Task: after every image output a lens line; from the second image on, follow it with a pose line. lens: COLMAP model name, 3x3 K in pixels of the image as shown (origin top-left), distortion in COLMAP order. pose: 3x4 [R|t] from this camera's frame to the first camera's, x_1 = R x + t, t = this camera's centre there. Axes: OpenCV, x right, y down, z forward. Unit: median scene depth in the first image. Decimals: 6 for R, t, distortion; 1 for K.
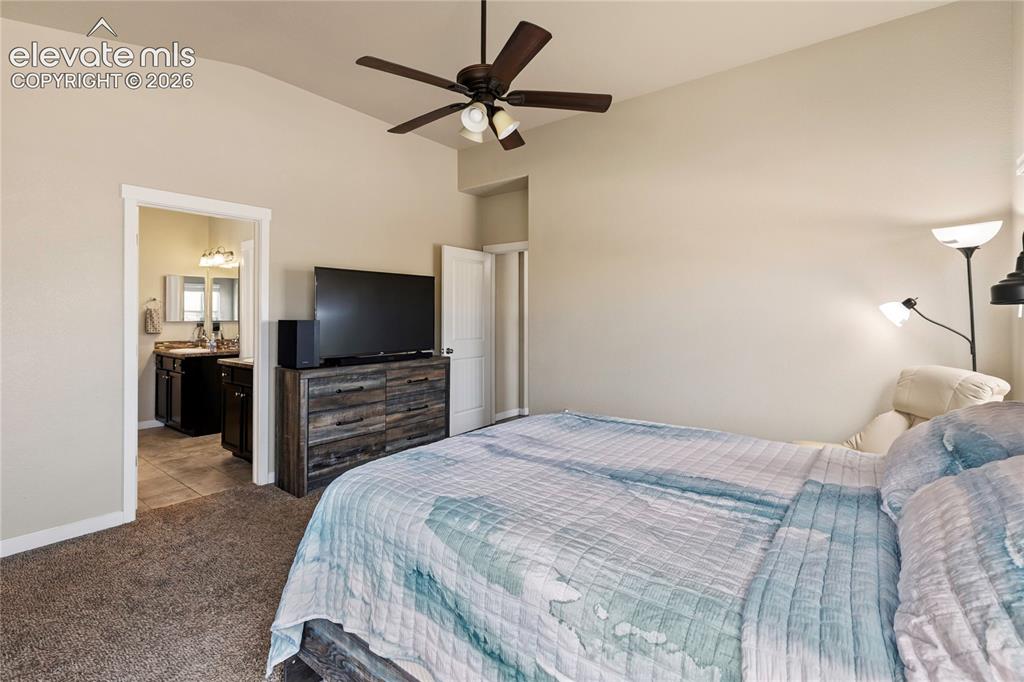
lens RADIAL K [[469.0, 0, 514.0], [0, 469.0, 317.8], [0, 0, 1]] dist [0.005469, -0.000899]
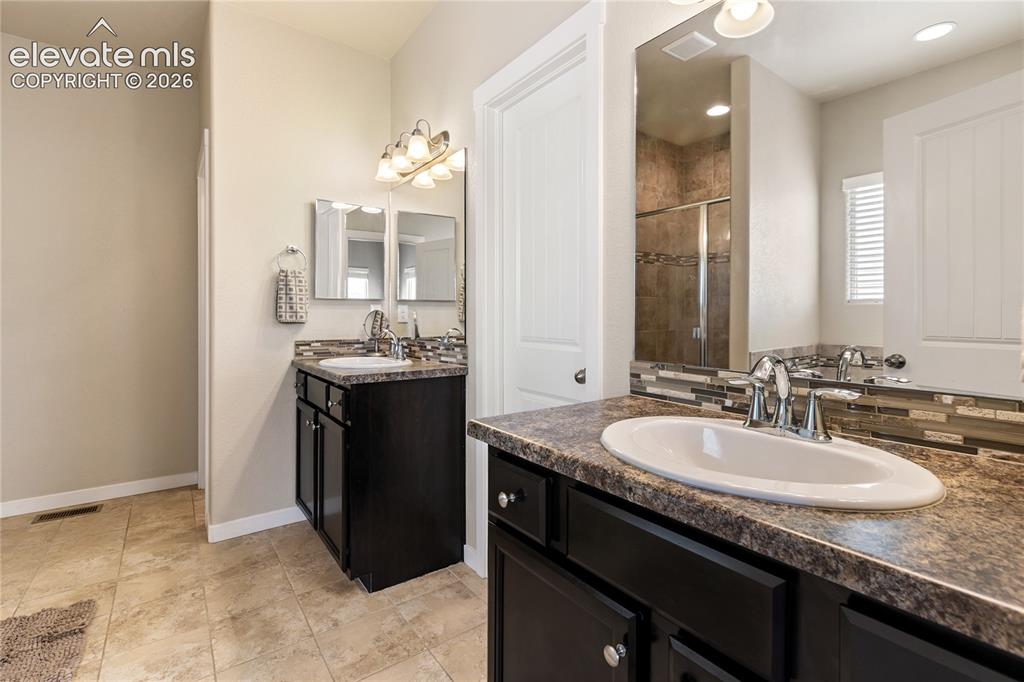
lens RADIAL K [[469.0, 0, 506.7], [0, 469.0, 330.7], [0, 0, 1]] dist [0.005469, -0.000899]
pose [[0.959721, 0.010464, -0.280761, -0.426494], [-0.003825, 0.999700, 0.024183, 0.028280], [0.280930, -0.022135, 0.959473, 0.606486]]
